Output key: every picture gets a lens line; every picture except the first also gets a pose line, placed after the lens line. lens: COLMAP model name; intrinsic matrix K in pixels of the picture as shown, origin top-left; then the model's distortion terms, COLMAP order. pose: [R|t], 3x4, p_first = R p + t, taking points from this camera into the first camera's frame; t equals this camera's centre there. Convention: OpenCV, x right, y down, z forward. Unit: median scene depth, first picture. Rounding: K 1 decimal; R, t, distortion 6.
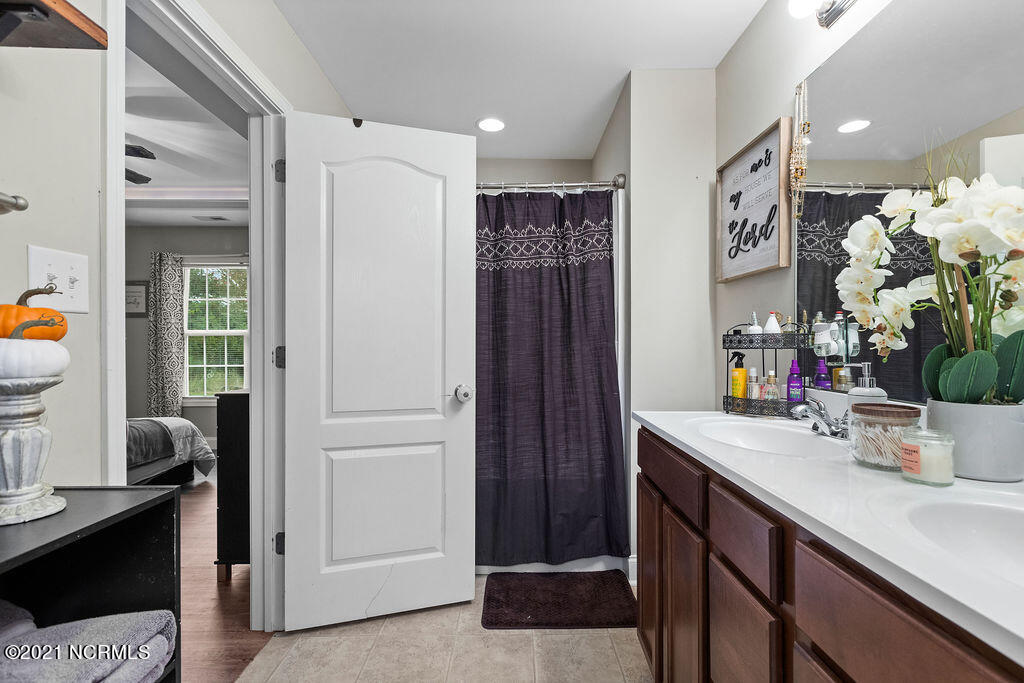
lens RADIAL K [[470.0, 0, 516.1], [0, 470.0, 344.2], [0, 0, 1]] dist [0.007600, 0.000161]
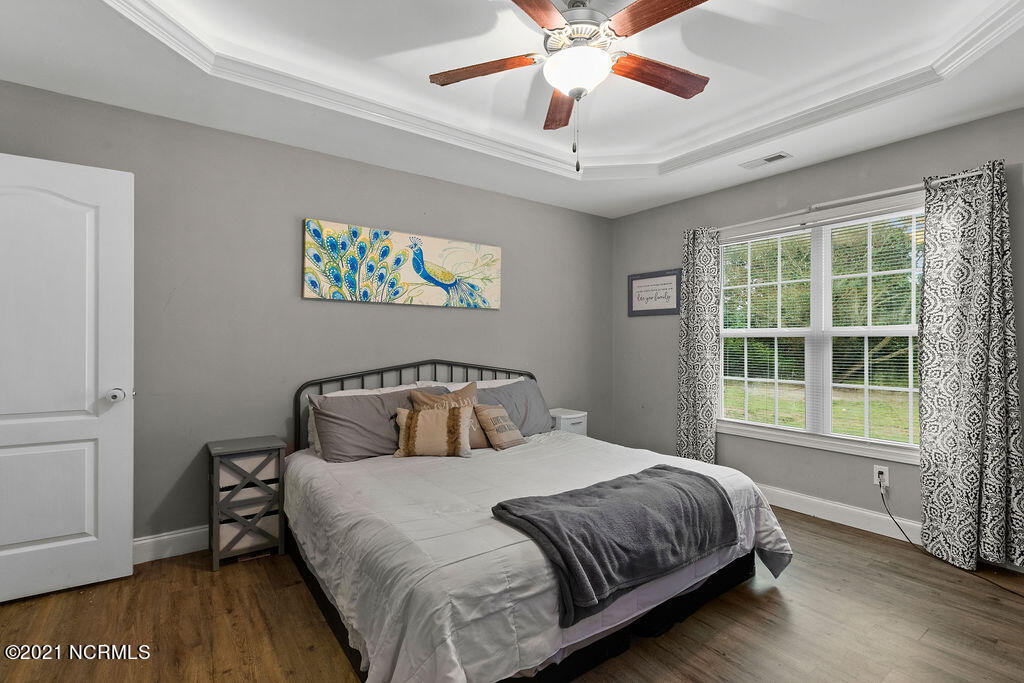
lens RADIAL K [[470.0, 0, 512.8], [0, 470.0, 342.5], [0, 0, 1]] dist [0.007600, 0.000161]
pose [[0.578596, 0.006837, -0.815585, -0.294142], [-0.011491, 0.999934, 0.000230, -0.005875], [0.815533, 0.009239, 0.578637, 0.312570]]
